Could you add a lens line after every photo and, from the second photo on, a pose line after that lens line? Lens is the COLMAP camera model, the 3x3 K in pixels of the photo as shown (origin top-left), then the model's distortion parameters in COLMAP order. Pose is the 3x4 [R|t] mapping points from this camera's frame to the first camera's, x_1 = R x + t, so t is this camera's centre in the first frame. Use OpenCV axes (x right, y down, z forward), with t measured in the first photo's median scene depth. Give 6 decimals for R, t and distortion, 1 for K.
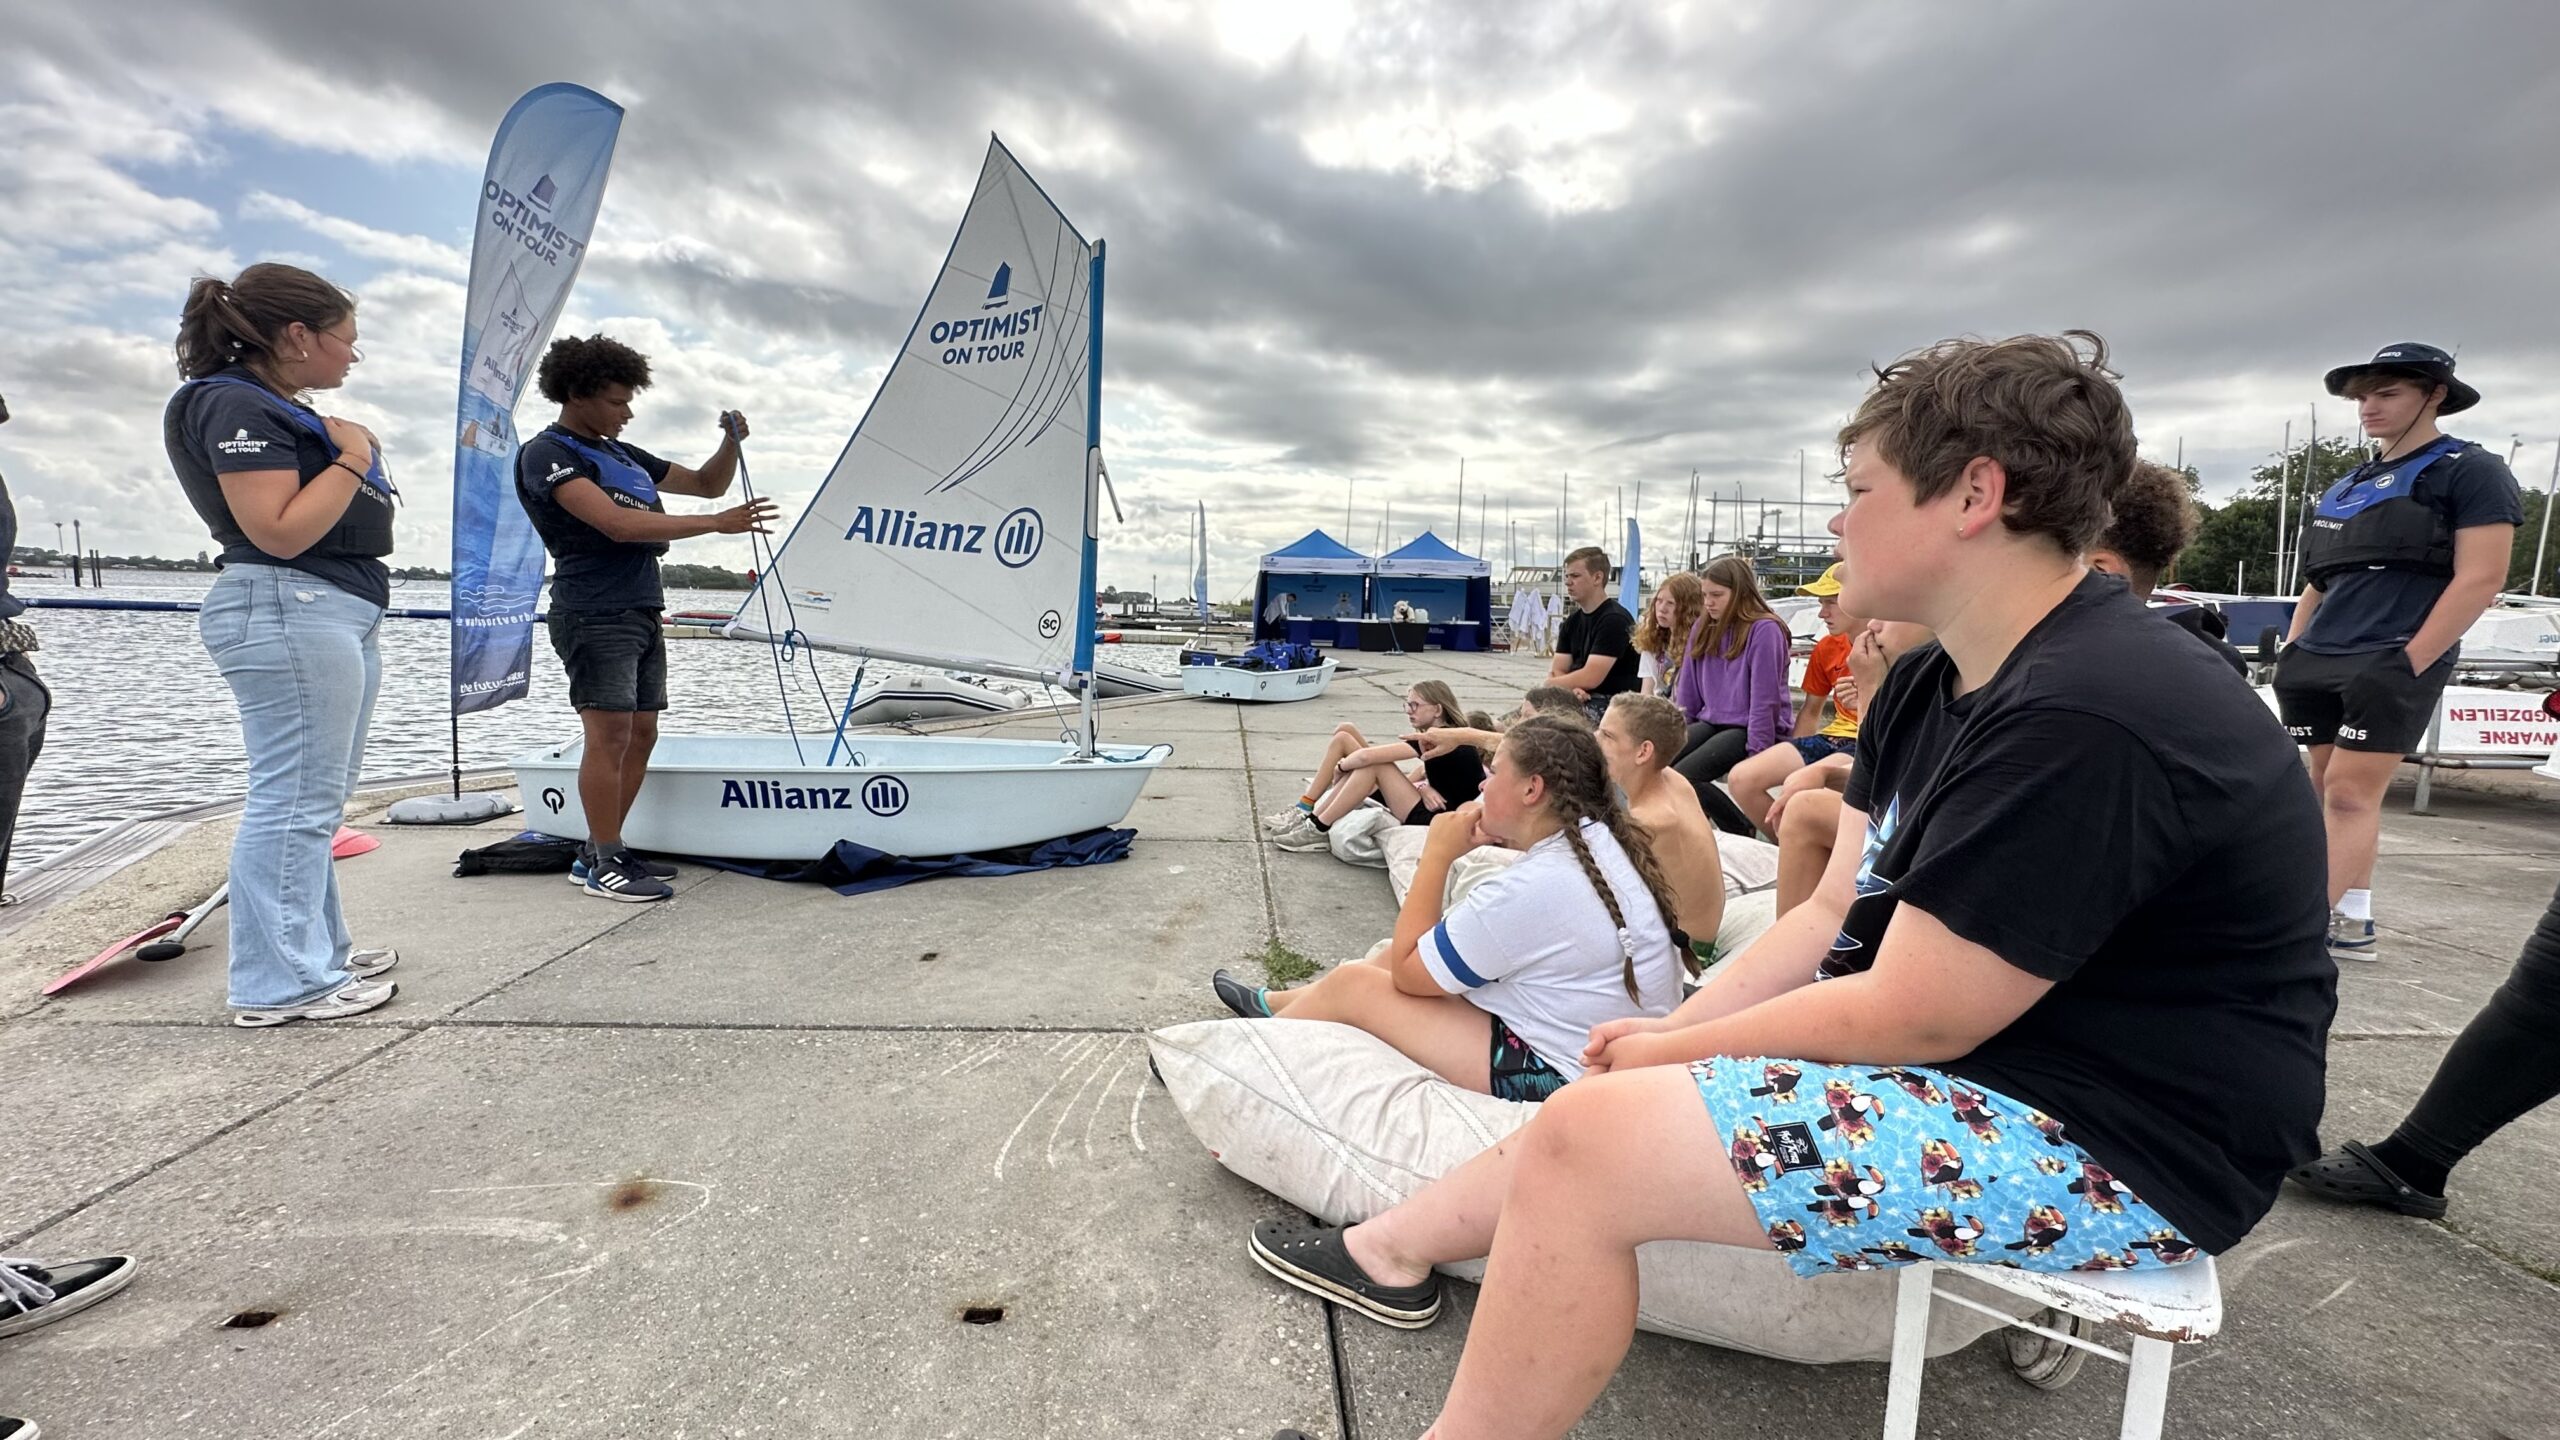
lens RADIAL K [[1048.4, 0, 1271.4], [0, 1048.4, 707.3], [0, 0, 1]] dist [-0.000765, 0.001214]
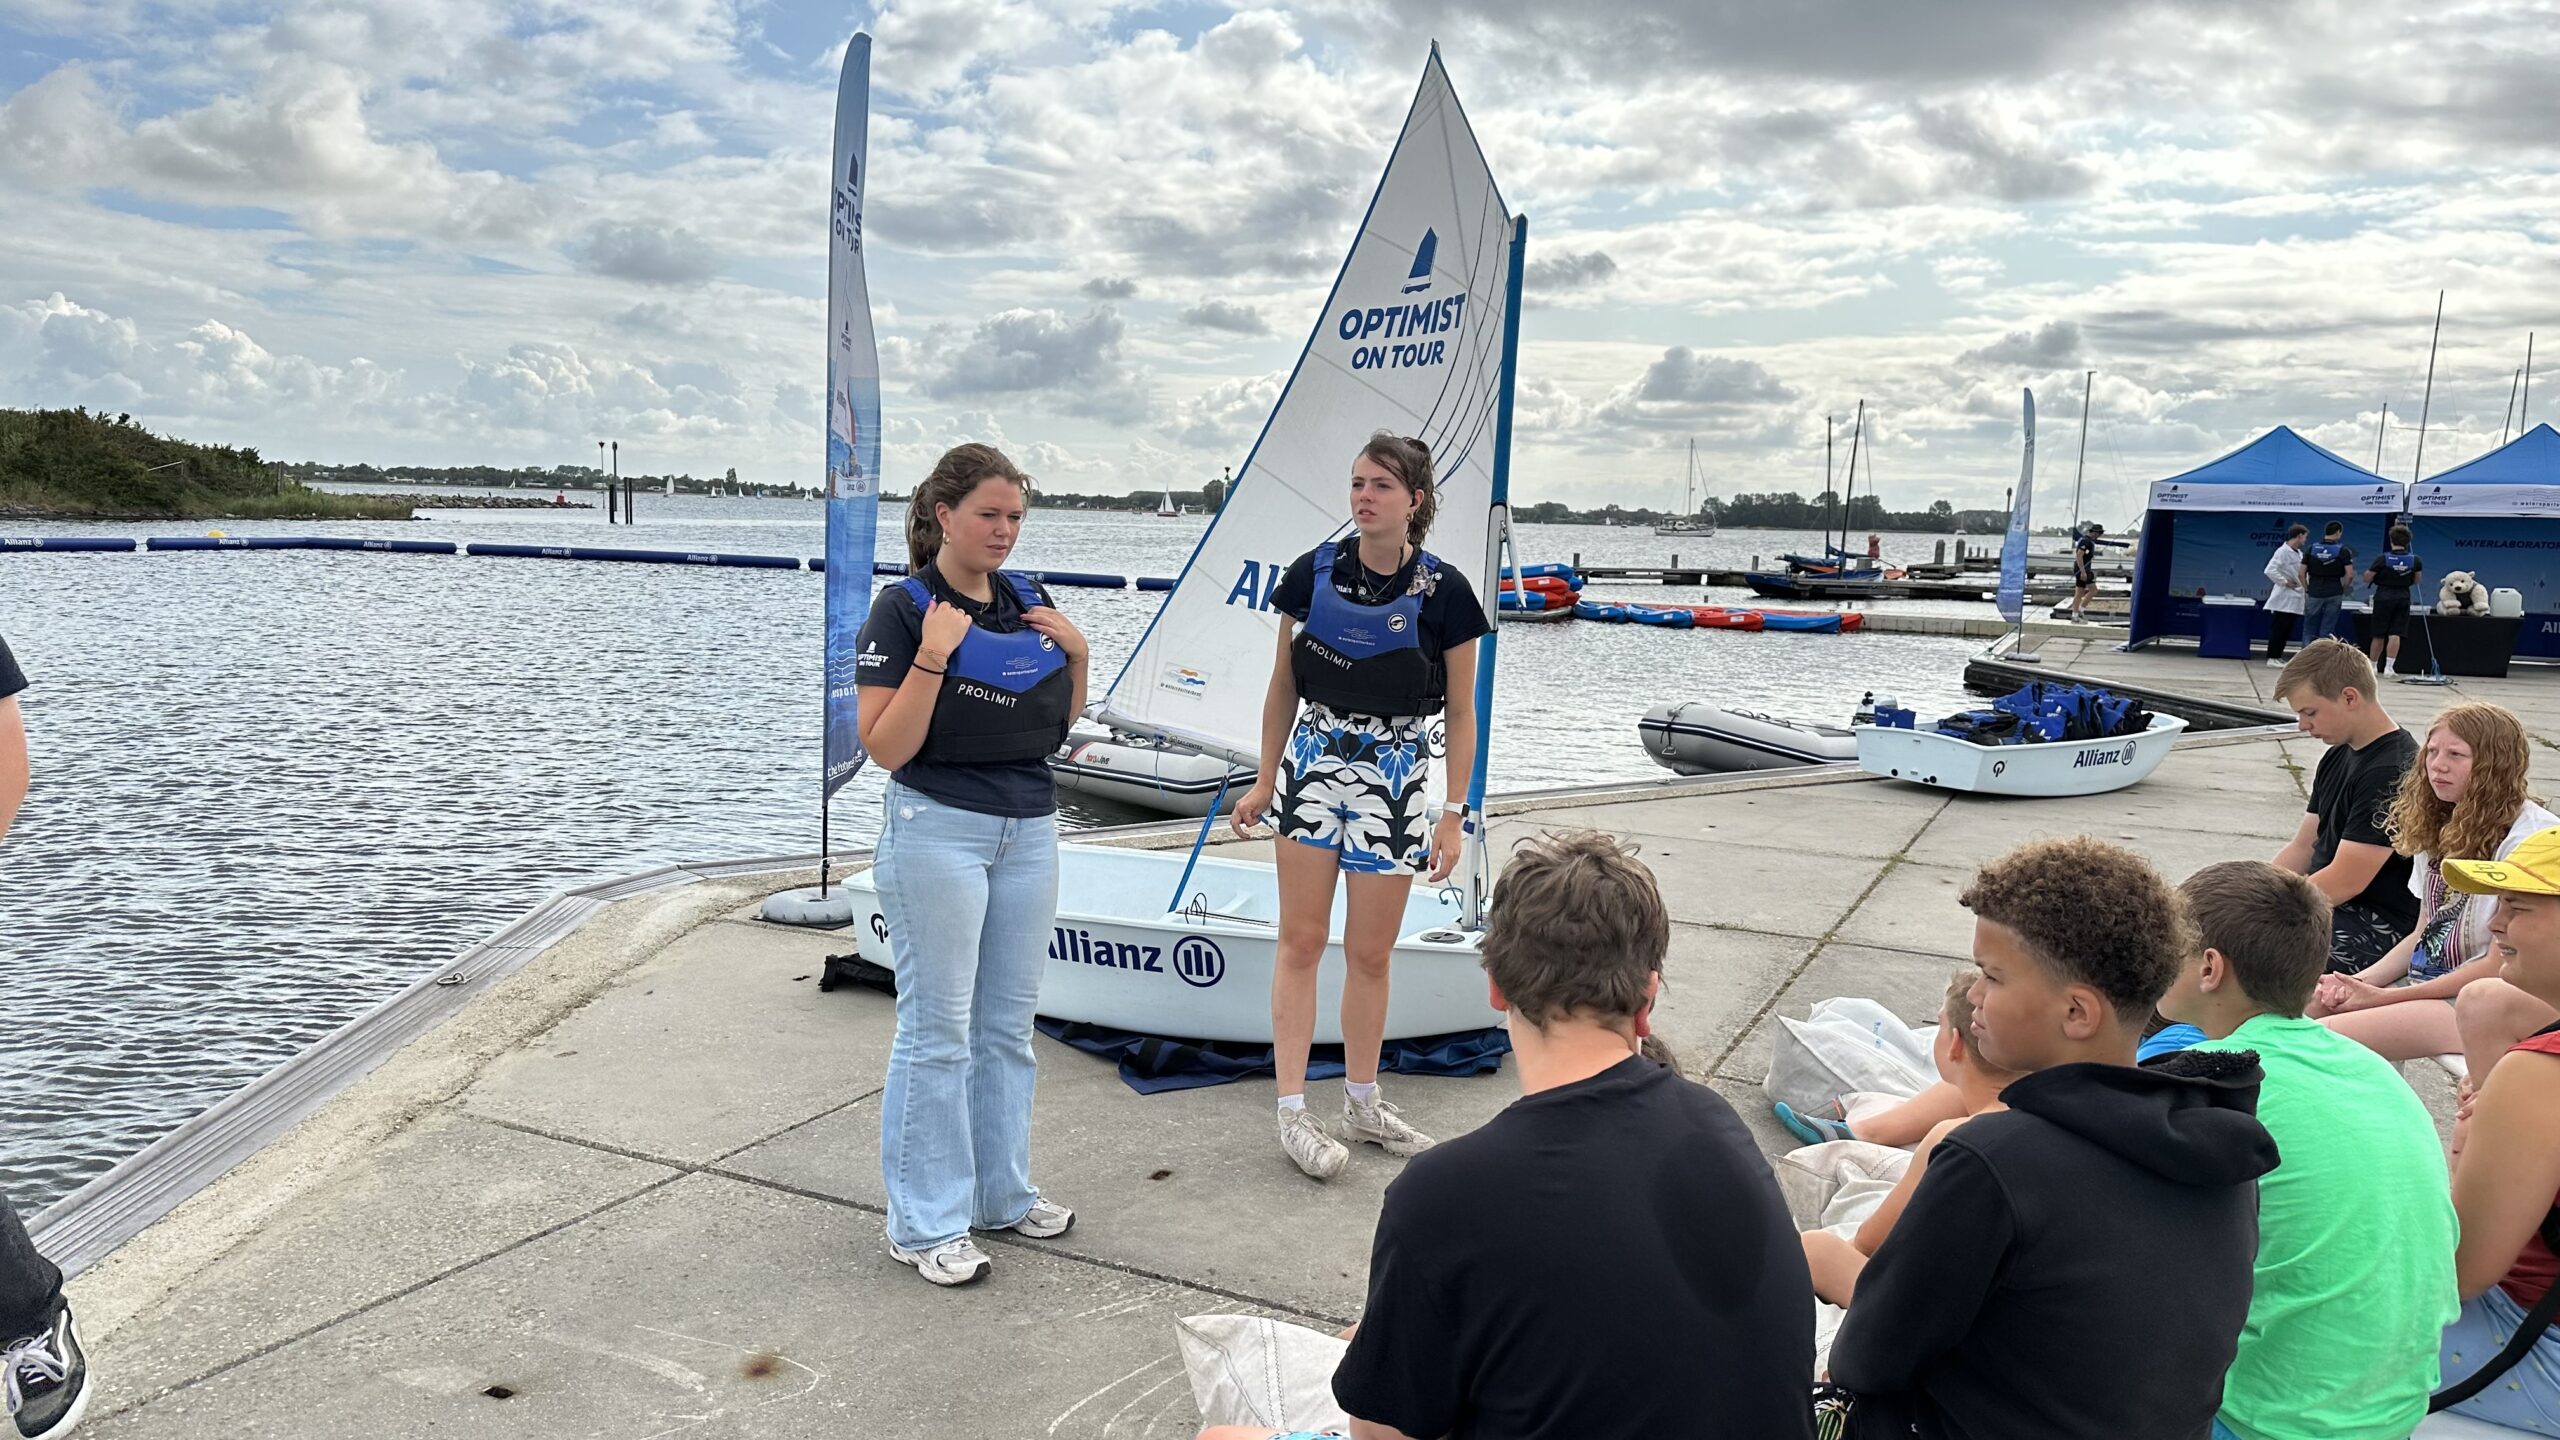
lens RADIAL K [[1838.6, 0, 1286.0], [0, 1838.6, 728.5], [0, 0, 1]] dist [-0.007356, 0.005668]
pose [[0.876754, 0.052438, -0.478073, 0.355091], [-0.047296, 0.998621, 0.022797, -0.129253], [0.478609, 0.002624, 0.878024, -0.205104]]
